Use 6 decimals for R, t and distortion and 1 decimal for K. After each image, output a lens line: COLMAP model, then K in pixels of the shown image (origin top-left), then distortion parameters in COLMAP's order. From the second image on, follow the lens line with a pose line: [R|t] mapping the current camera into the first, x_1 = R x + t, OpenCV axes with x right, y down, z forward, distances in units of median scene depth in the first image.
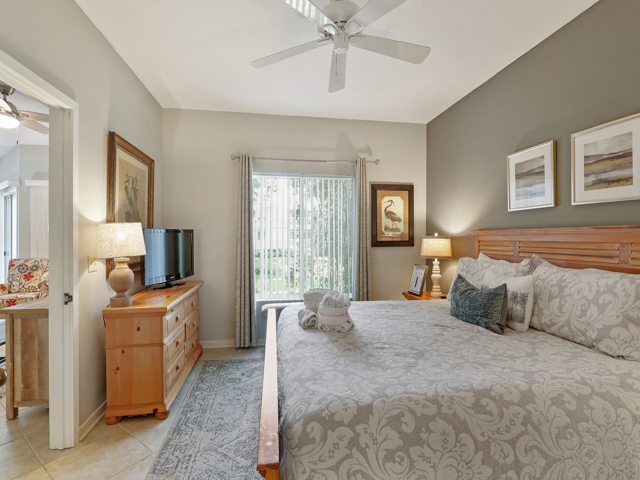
lens RADIAL K [[303.4, 0, 317.3], [0, 303.4, 234.2], [0, 0, 1]] dist [-0.001964, -0.000633]
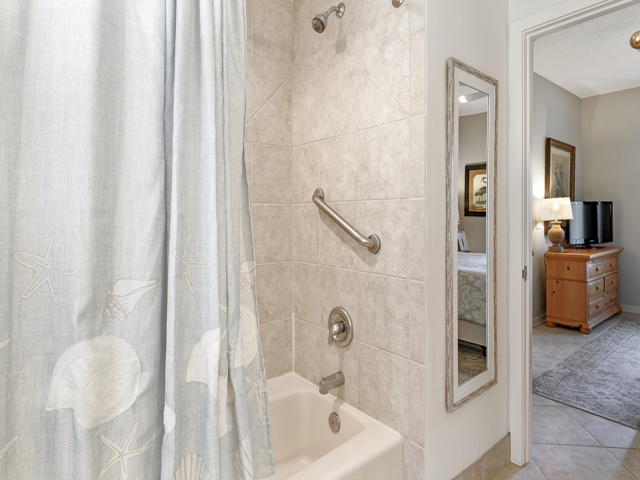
lens RADIAL K [[369.4, 0, 318.6], [0, 369.4, 237.6], [0, 0, 1]] dist [0.000530, 0.000681]
pose [[0.489253, 0.021522, -0.871876, 0.355345], [0.030916, 0.998639, 0.042000, 0.043509], [0.871594, -0.047503, 0.487922, -0.864920]]
